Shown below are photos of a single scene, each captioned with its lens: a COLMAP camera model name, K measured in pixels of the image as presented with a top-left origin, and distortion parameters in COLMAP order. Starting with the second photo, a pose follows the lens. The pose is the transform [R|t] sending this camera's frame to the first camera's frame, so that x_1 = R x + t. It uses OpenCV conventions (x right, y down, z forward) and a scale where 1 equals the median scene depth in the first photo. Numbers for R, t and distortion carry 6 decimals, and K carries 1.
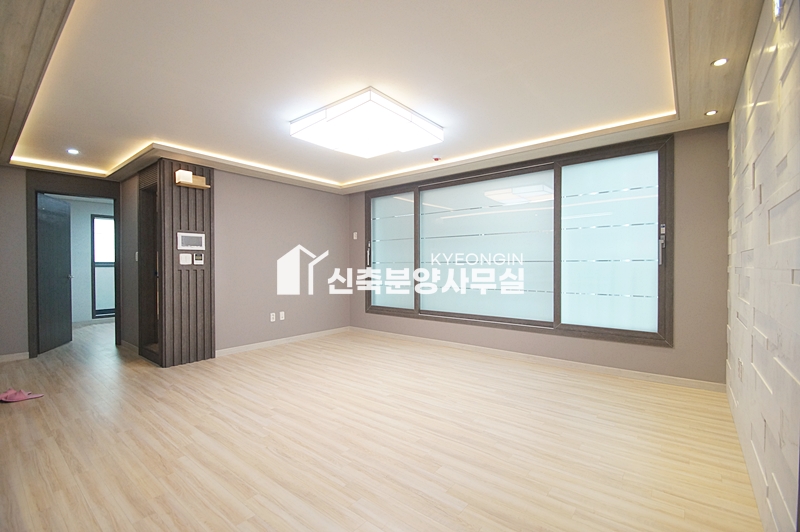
lens RADIAL K [[354.1, 0, 397.9], [0, 354.1, 268.1], [0, 0, 1]] dist [0.008369, -0.012883]
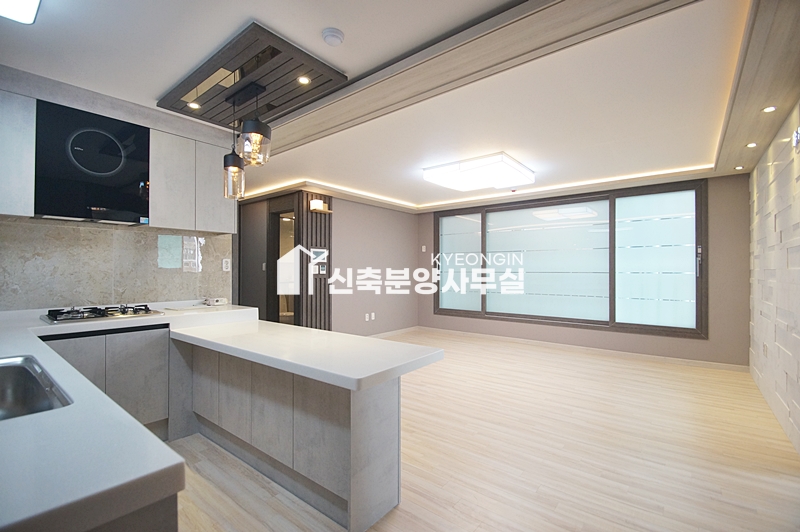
lens RADIAL K [[354.1, 0, 396.8], [0, 354.1, 268.0], [0, 0, 1]] dist [0.008369, -0.012883]
pose [[0.999989, 0.004645, 0.000999, -0.363848], [-0.004629, 0.999874, -0.015197, -0.015498], [-0.001070, 0.015192, 0.999884, -0.300527]]
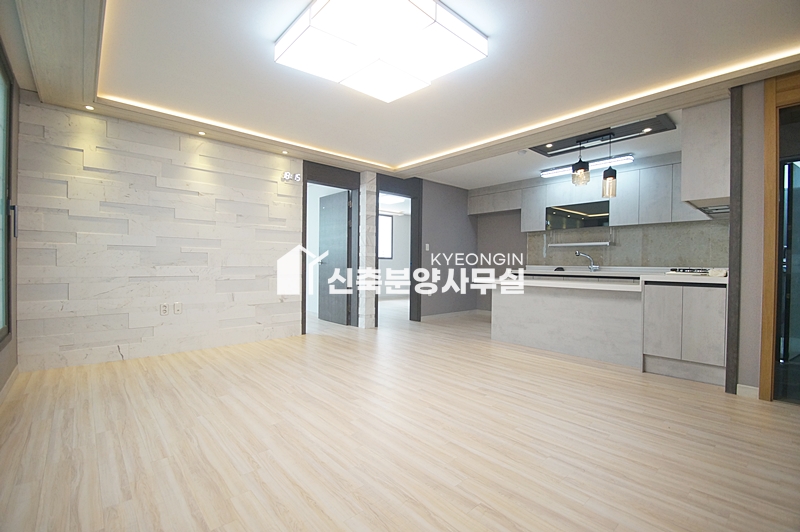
lens RADIAL K [[354.4, 0, 398.1], [0, 354.4, 268.4], [0, 0, 1]] dist [0.002440, -0.007953]
pose [[-0.987840, -0.009042, 0.155214, -0.217051], [-0.005894, 0.999768, 0.020731, 0.036975], [-0.155365, 0.019564, -0.987663, 1.575426]]
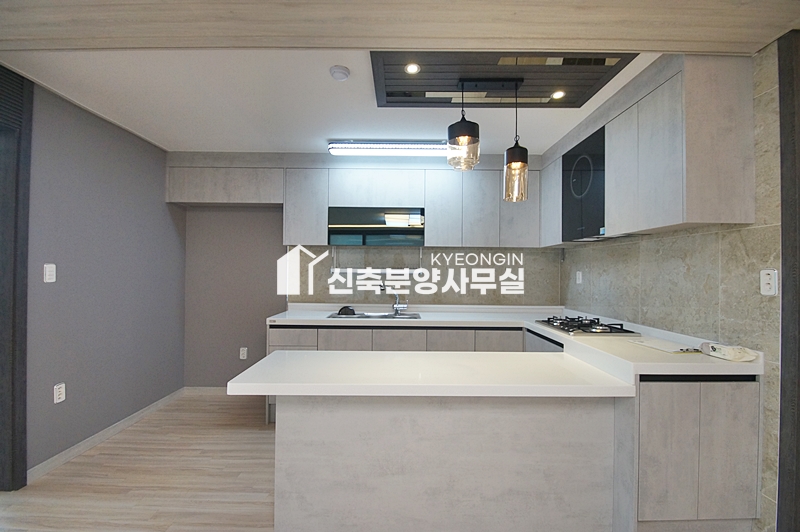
lens RADIAL K [[354.4, 0, 397.5], [0, 354.4, 268.4], [0, 0, 1]] dist [0.002440, -0.007953]
pose [[-0.775861, -0.009429, -0.630834, -0.173450], [-0.012647, 0.999920, 0.000608, -0.049216], [0.630777, 0.008450, -0.775918, 0.723664]]
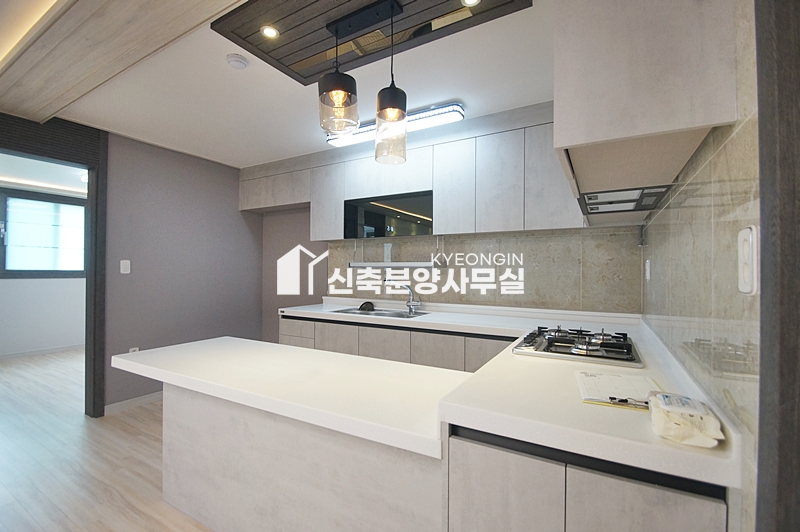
lens RADIAL K [[354.1, 0, 397.0], [0, 354.1, 267.4], [0, 0, 1]] dist [0.008369, -0.012883]
pose [[-0.987157, -0.004201, -0.159697, -0.623256], [-0.004092, 0.999991, -0.001013, -0.032757], [0.159700, -0.000347, -0.987166, 0.823347]]
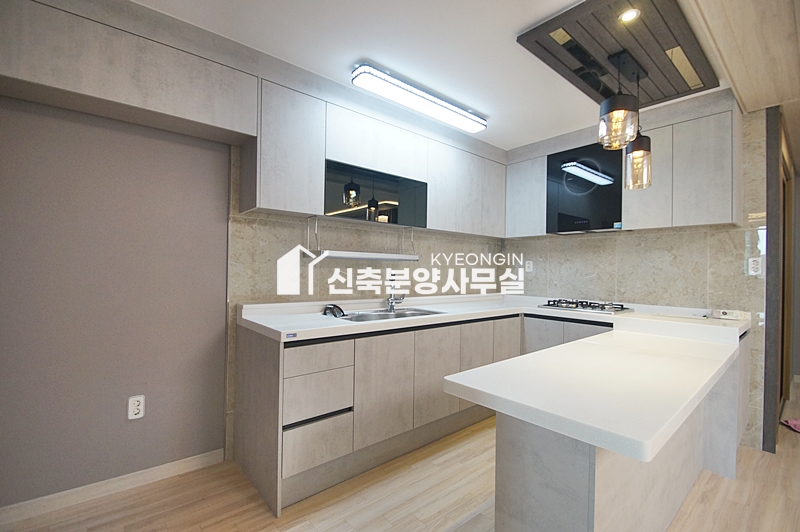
lens RADIAL K [[354.1, 0, 398.4], [0, 354.1, 267.8], [0, 0, 1]] dist [0.008369, -0.012883]
pose [[-0.185840, -0.005795, -0.982563, -0.020530], [-0.024830, 0.999691, -0.001200, -0.015500], [0.982266, 0.024174, -0.185926, 0.113066]]
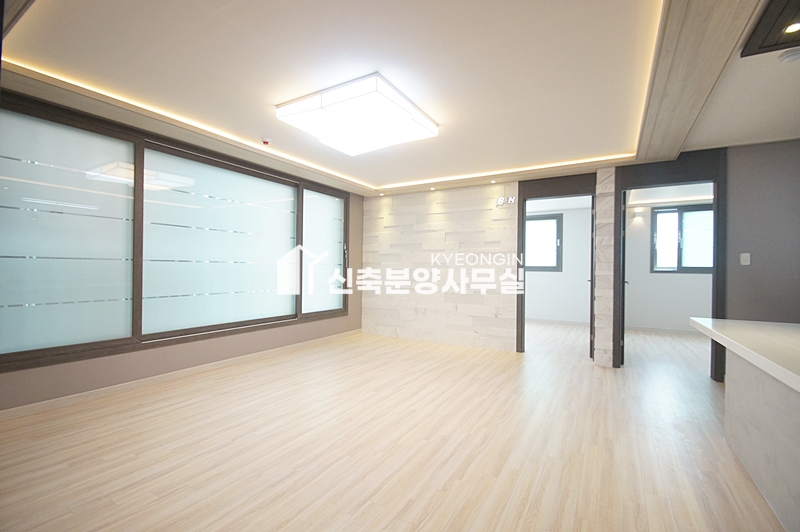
lens RADIAL K [[354.1, 0, 399.6], [0, 354.1, 266.9], [0, 0, 1]] dist [0.008369, -0.012883]
pose [[-0.146760, 0.007713, 0.989142, -0.941880], [-0.001828, 0.999966, -0.008068, 0.000432], [-0.989170, -0.002992, -0.146741, 0.956951]]
